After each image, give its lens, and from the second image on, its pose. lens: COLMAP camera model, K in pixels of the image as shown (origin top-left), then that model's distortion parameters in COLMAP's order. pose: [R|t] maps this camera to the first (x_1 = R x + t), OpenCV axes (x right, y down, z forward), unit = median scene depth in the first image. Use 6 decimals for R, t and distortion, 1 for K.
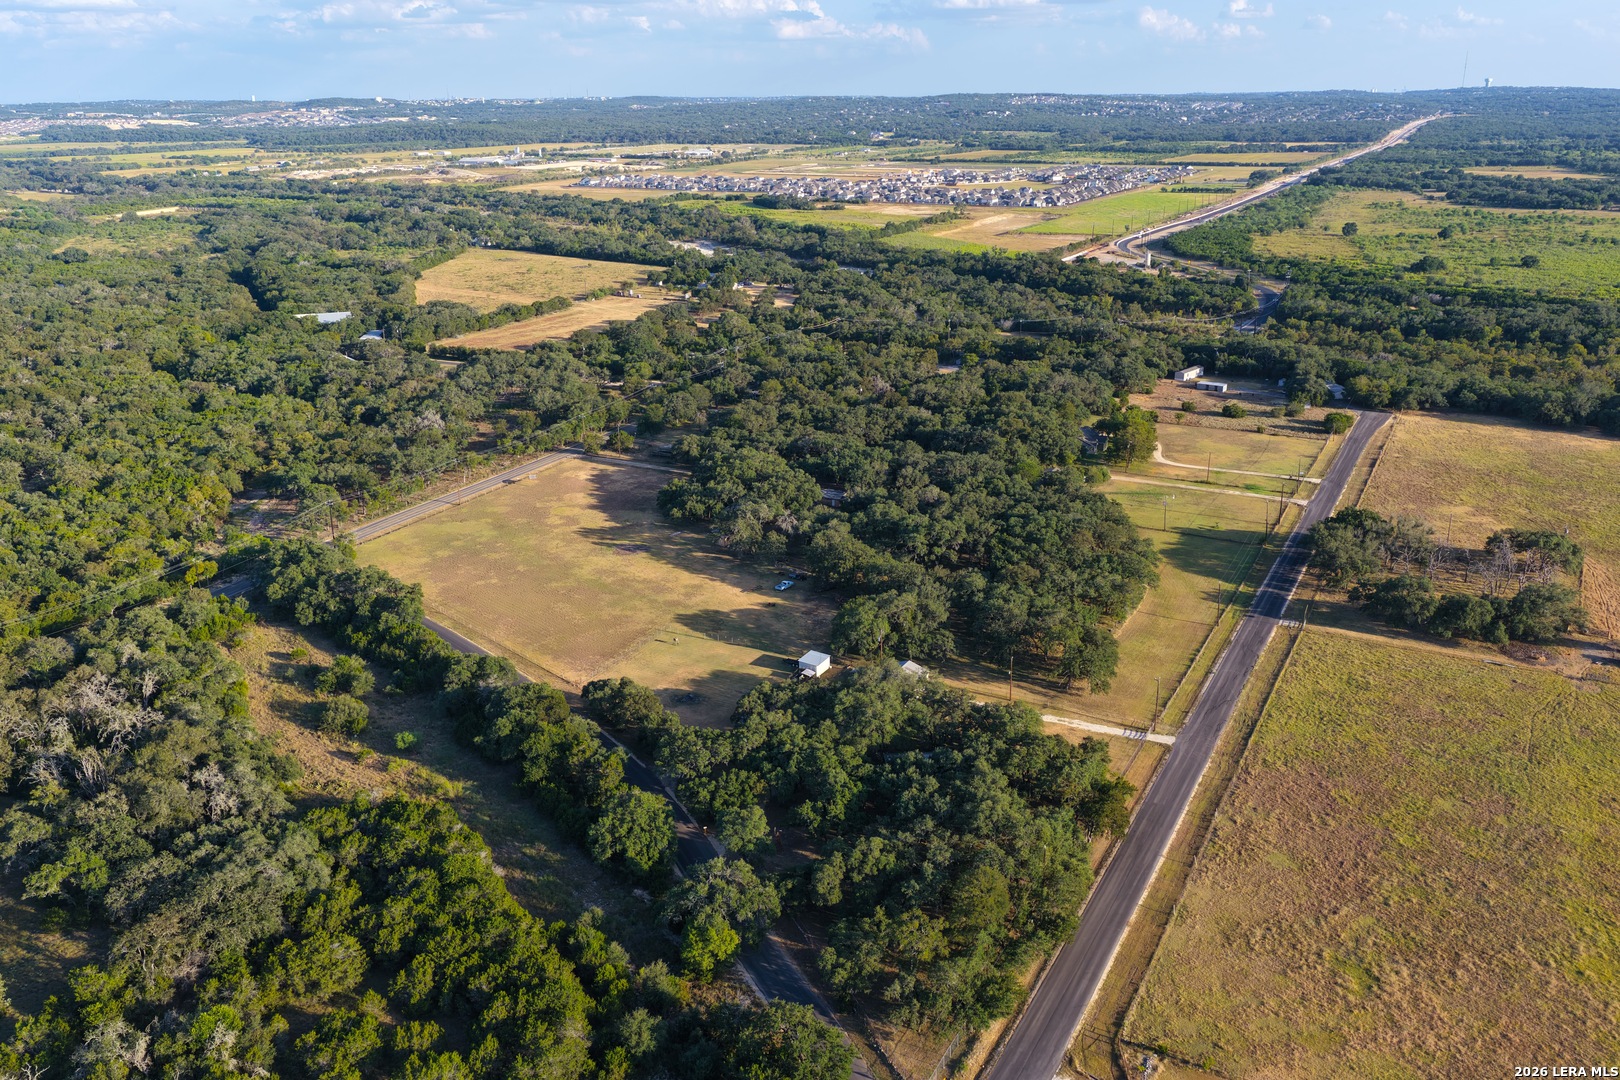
lens RADIAL K [[1344.0, 0, 806.4], [0, 1344.0, 537.8], [0, 0, 1]] dist [-0.012976, 0.039058]
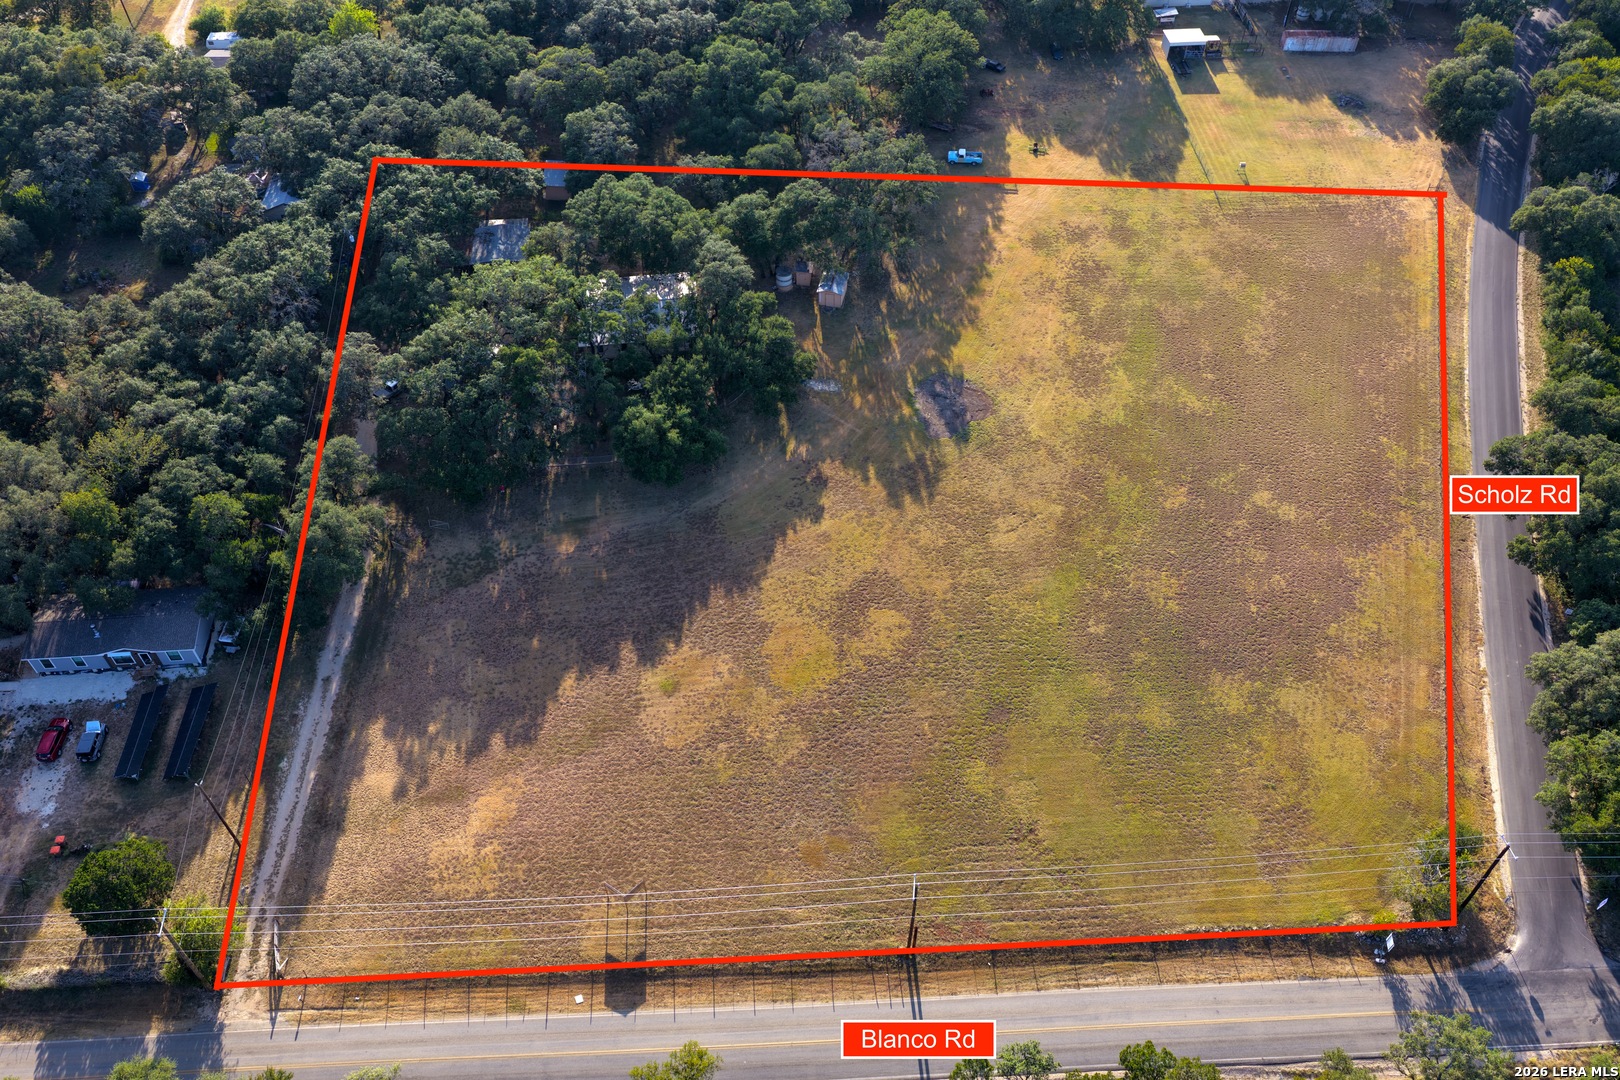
lens RADIAL K [[1344.0, 0, 808.8], [0, 1344.0, 537.3], [0, 0, 1]] dist [-0.012976, 0.039058]
pose [[-0.518308, -0.632984, 0.575055, -0.364754], [0.283623, 0.507139, 0.813860, -0.325771], [-0.806793, 0.584929, -0.083325, 1.004190]]
